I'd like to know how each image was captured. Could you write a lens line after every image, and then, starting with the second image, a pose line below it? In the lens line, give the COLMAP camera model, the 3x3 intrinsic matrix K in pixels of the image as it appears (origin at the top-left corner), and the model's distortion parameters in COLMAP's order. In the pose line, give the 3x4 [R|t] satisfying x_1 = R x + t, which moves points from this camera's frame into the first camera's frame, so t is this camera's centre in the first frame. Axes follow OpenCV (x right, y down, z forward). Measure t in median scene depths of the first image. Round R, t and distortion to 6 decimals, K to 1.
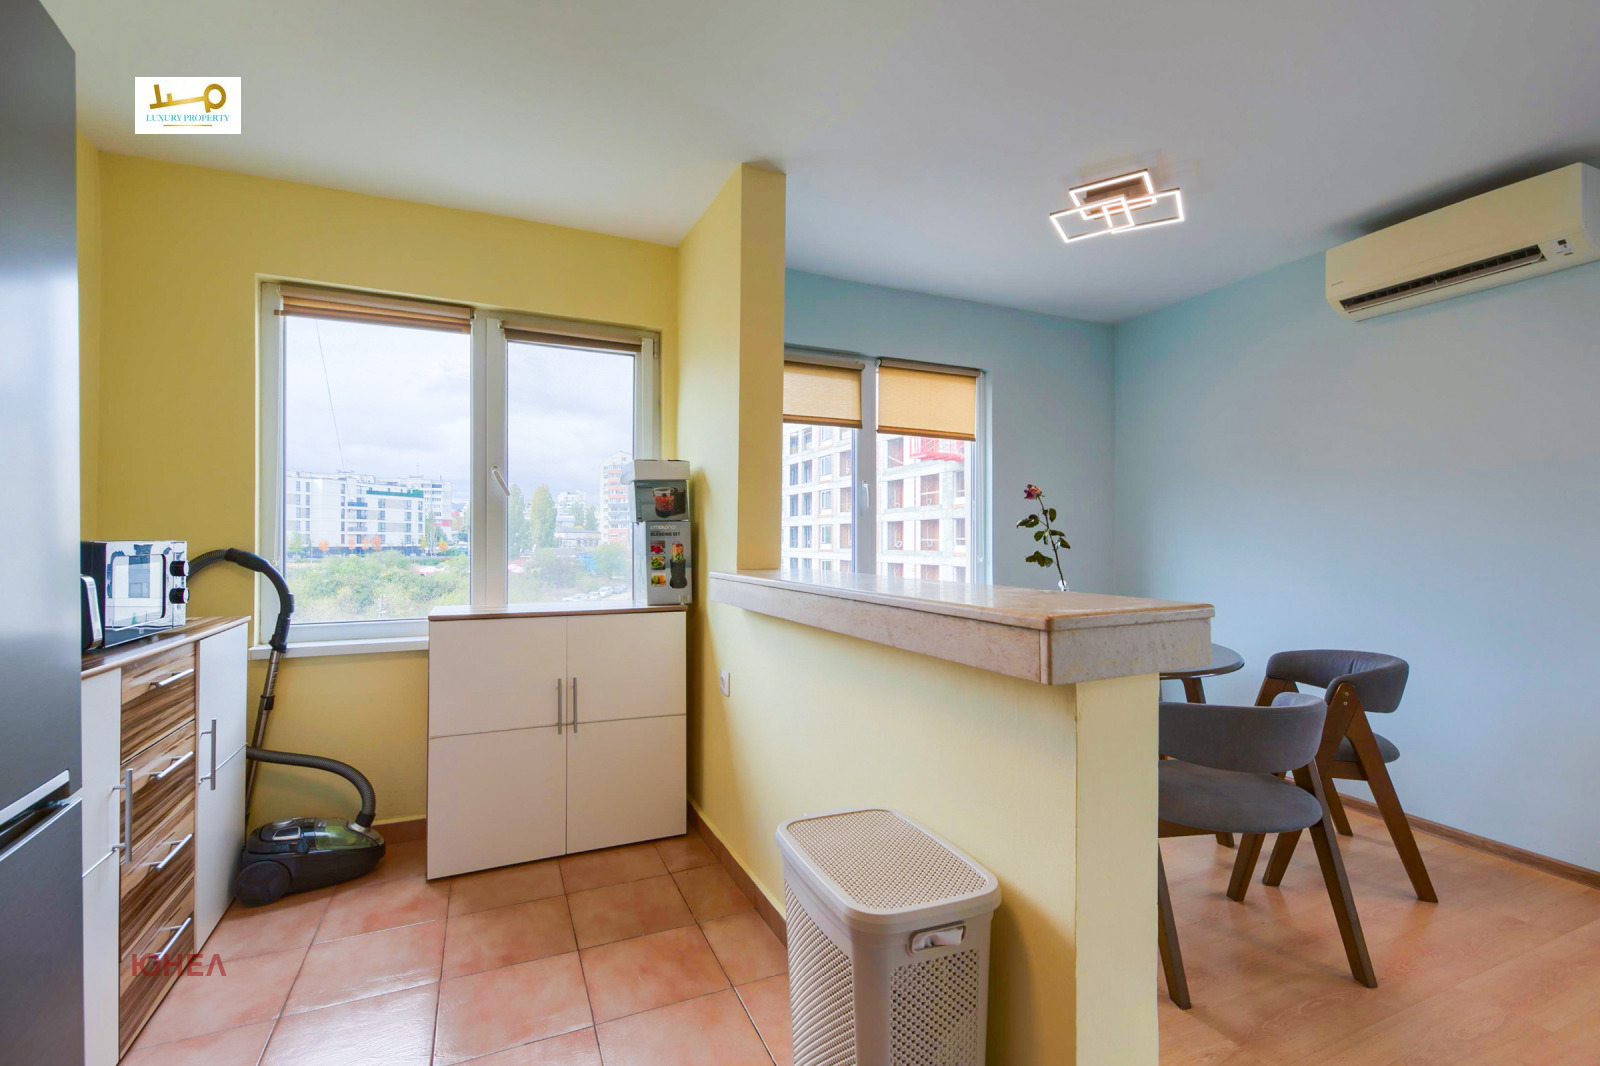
lens RADIAL K [[694.0, 0, 789.2], [0, 694.0, 540.3], [0, 0, 1]] dist [0.014595, 0.000030]
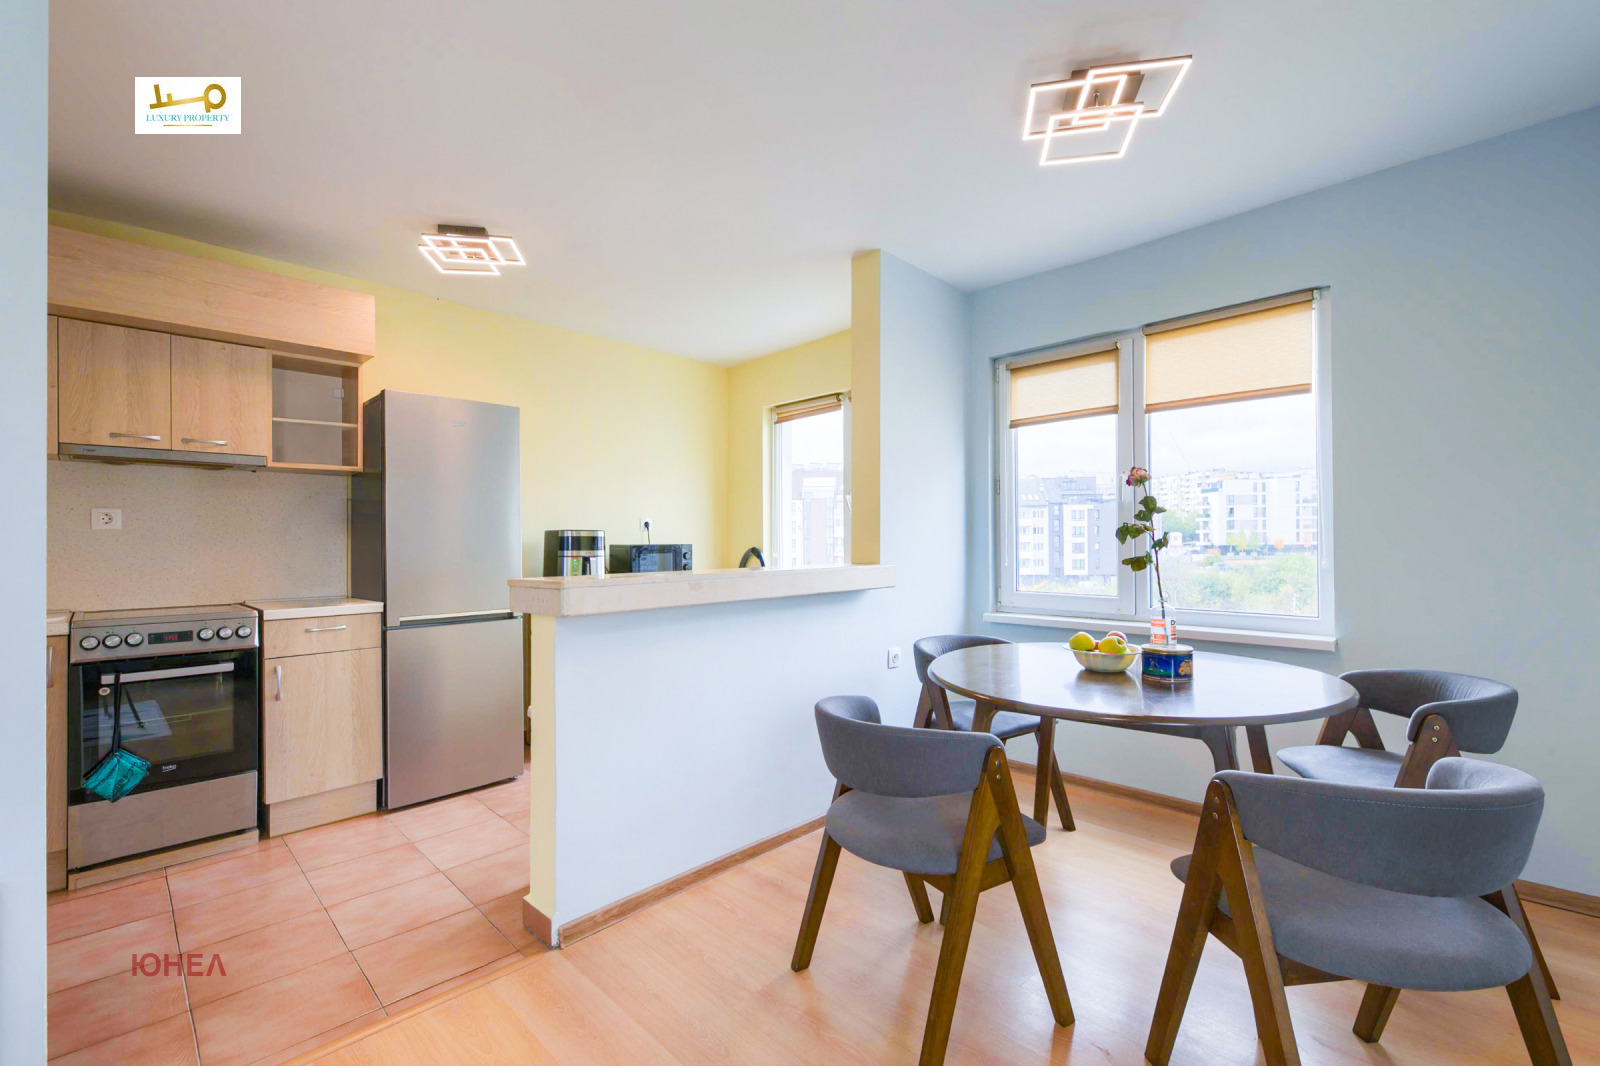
lens RADIAL K [[694.0, 0, 830.9], [0, 694.0, 542.5], [0, 0, 1]] dist [0.014595, 0.000030]
pose [[0.376755, -0.006324, -0.926291, 0.724447], [0.012310, 0.999923, -0.001819, 0.001392], [0.926231, -0.010718, 0.376804, 0.292635]]
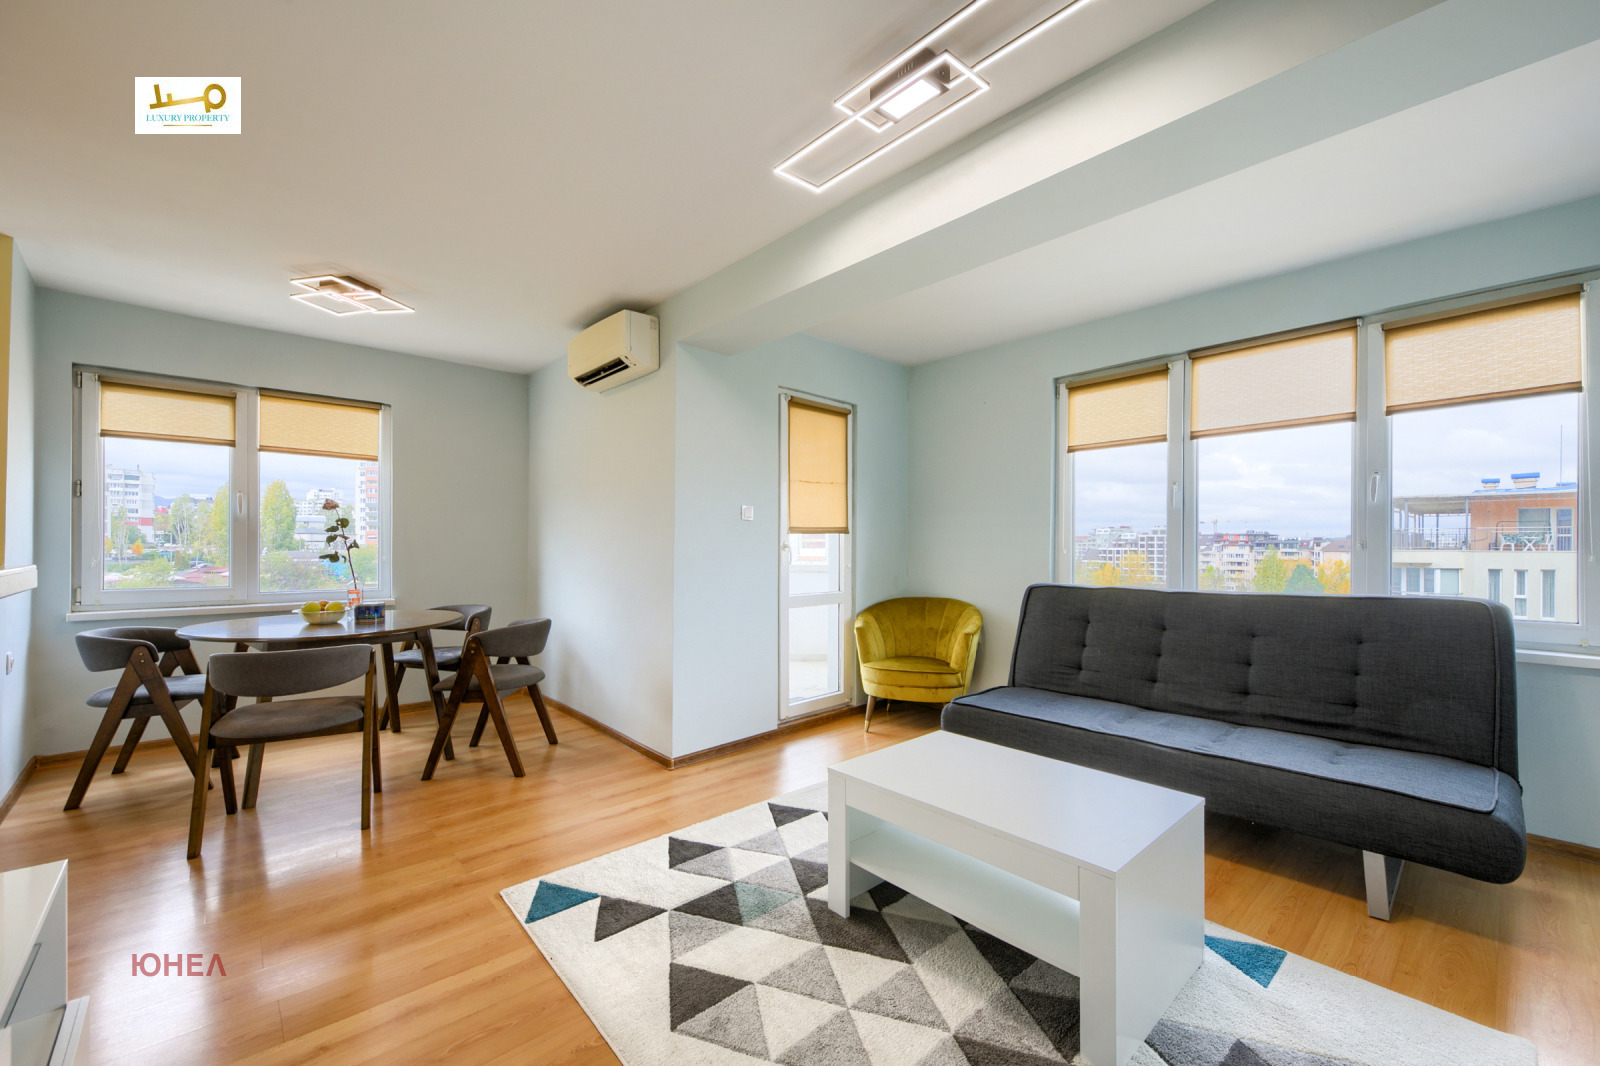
lens RADIAL K [[645.9, 0, 812.9], [0, 645.9, 547.5], [0, 0, 1]] dist [-0.000300, -0.000207]
pose [[0.946799, 0.001137, 0.321824, 0.620167], [-0.003016, 0.999981, 0.005340, -0.000248], [-0.321812, -0.006027, 0.946785, -0.319359]]
